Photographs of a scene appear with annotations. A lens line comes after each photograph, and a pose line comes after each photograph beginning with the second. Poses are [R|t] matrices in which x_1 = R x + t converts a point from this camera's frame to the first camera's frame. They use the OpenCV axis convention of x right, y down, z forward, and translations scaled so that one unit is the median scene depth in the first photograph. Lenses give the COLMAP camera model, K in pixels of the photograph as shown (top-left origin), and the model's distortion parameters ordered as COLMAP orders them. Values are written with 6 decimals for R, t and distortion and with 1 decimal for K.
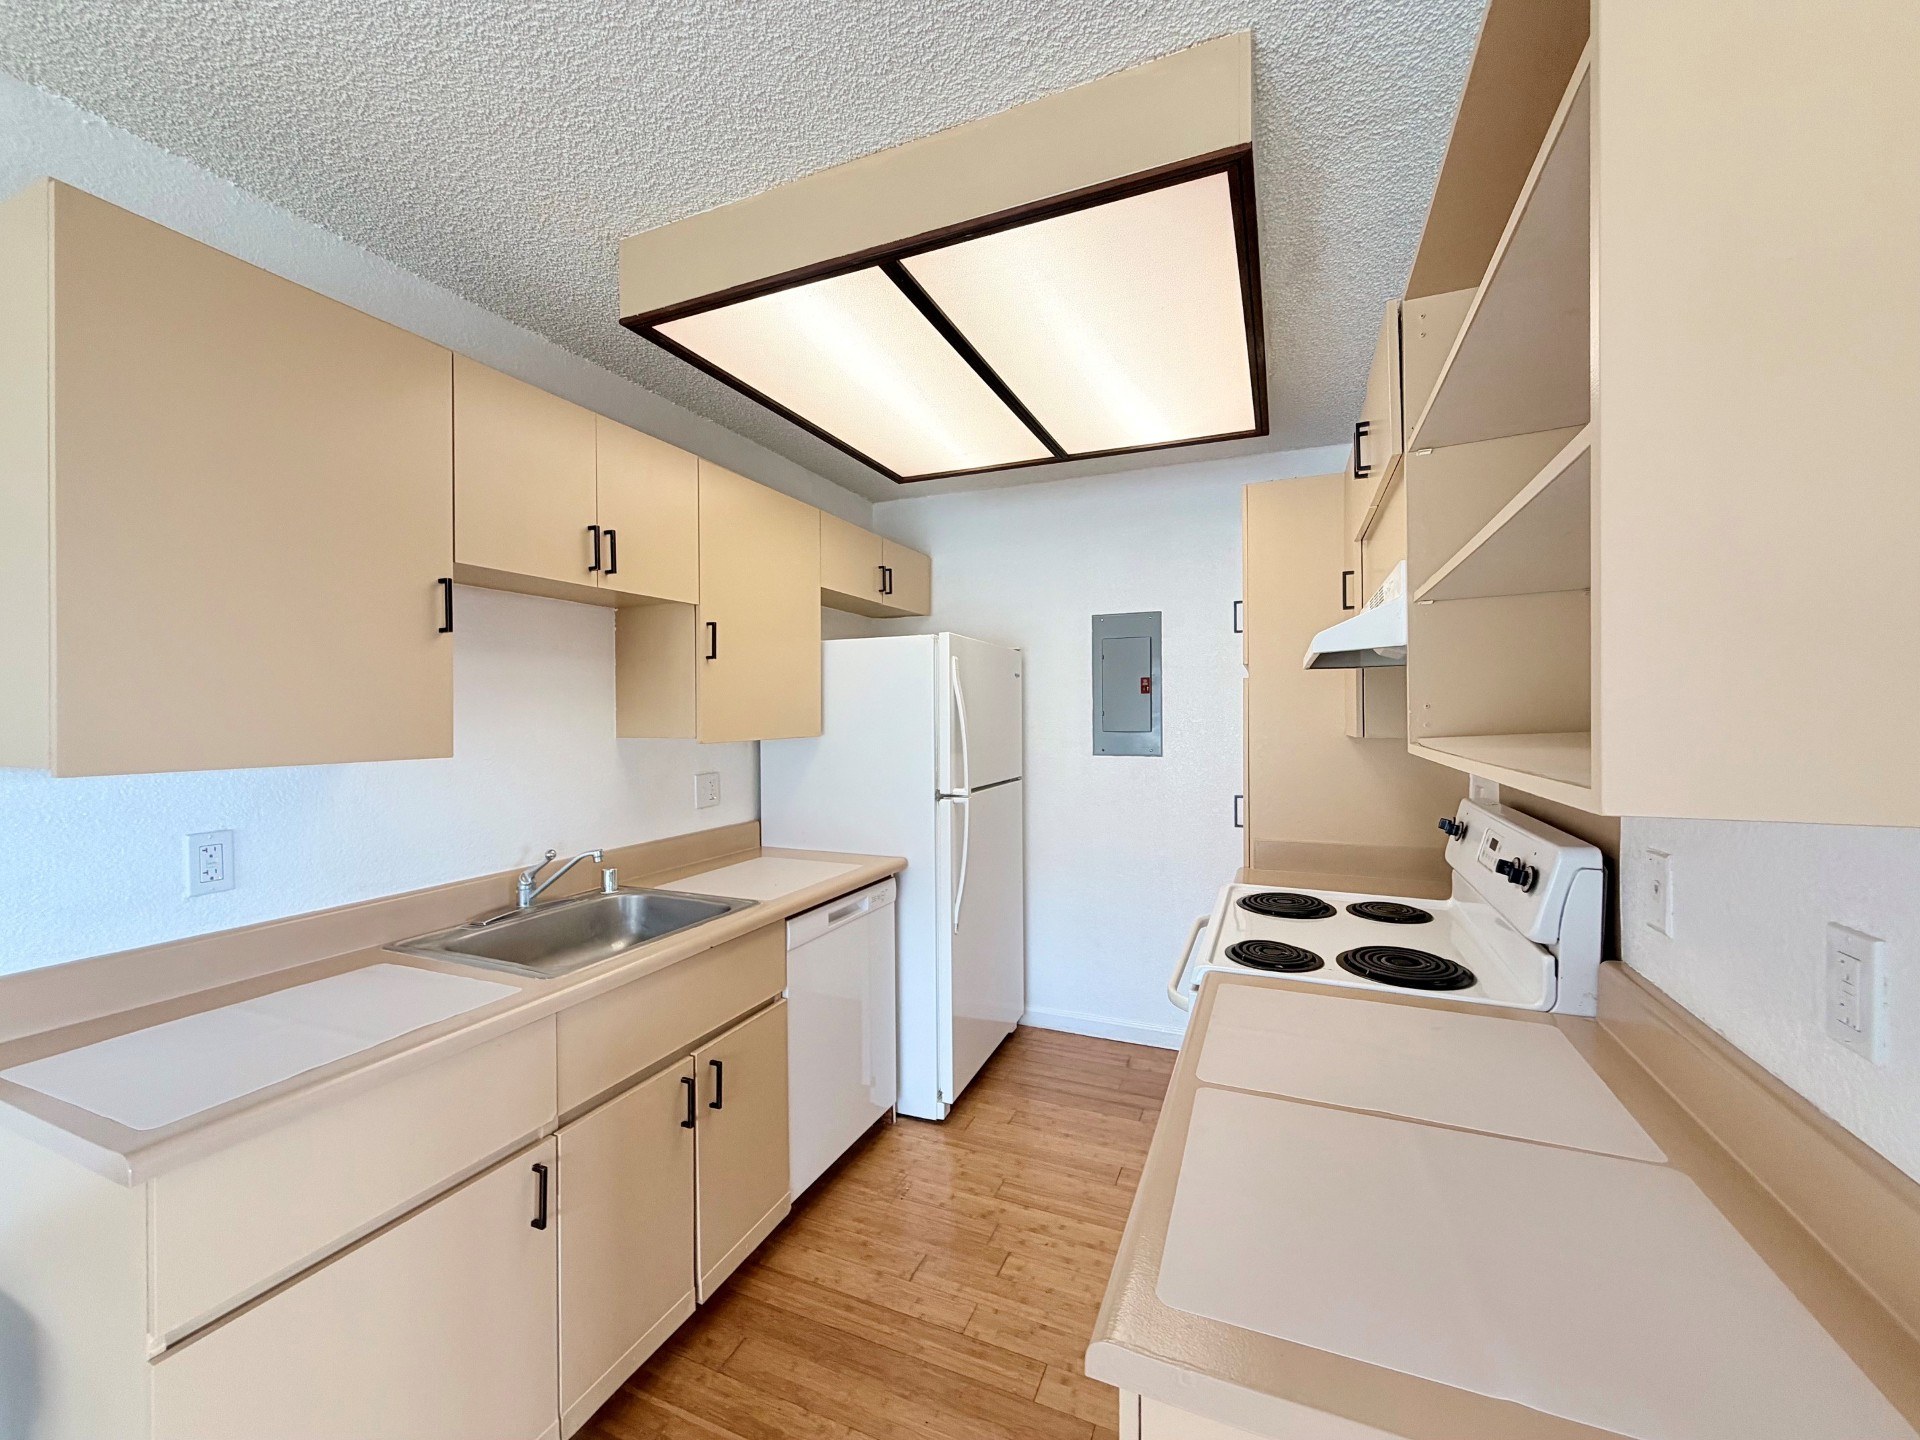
lens RADIAL K [[777.9, 0, 960.0], [0, 777.9, 720.0], [0, 0, 1]] dist [-0.000661, -0.000314]
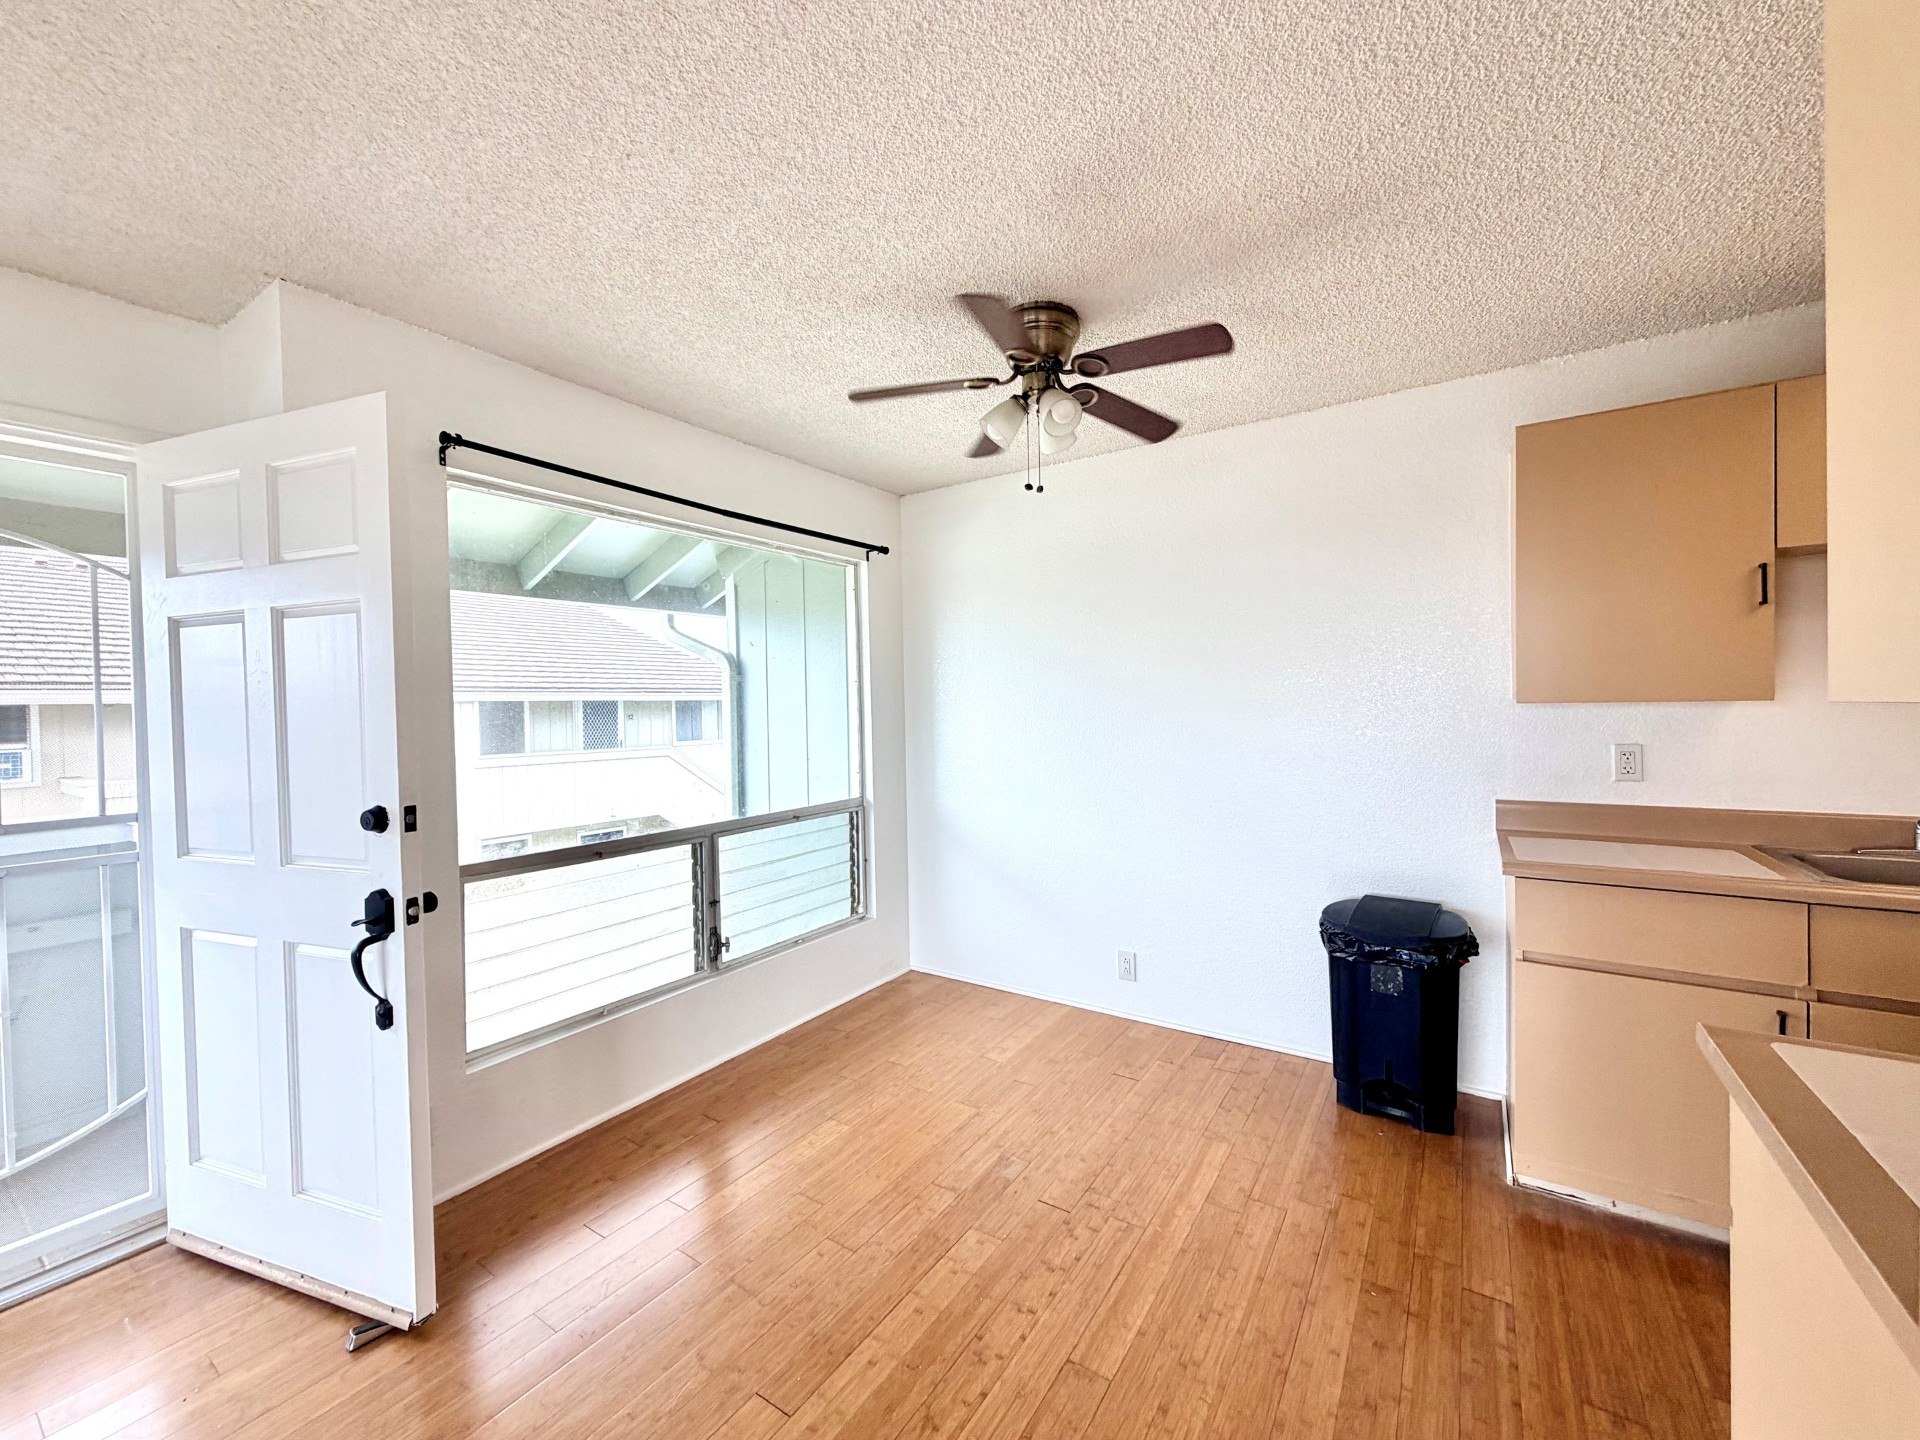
lens RADIAL K [[777.9, 0, 960.0], [0, 777.9, 720.0], [0, 0, 1]] dist [-0.000661, -0.000314]
pose [[-0.168026, 0.026767, -0.985419, 0.874007], [0.013209, 0.999603, 0.024900, 0.031813], [0.985694, -0.008832, -0.168313, -0.120029]]
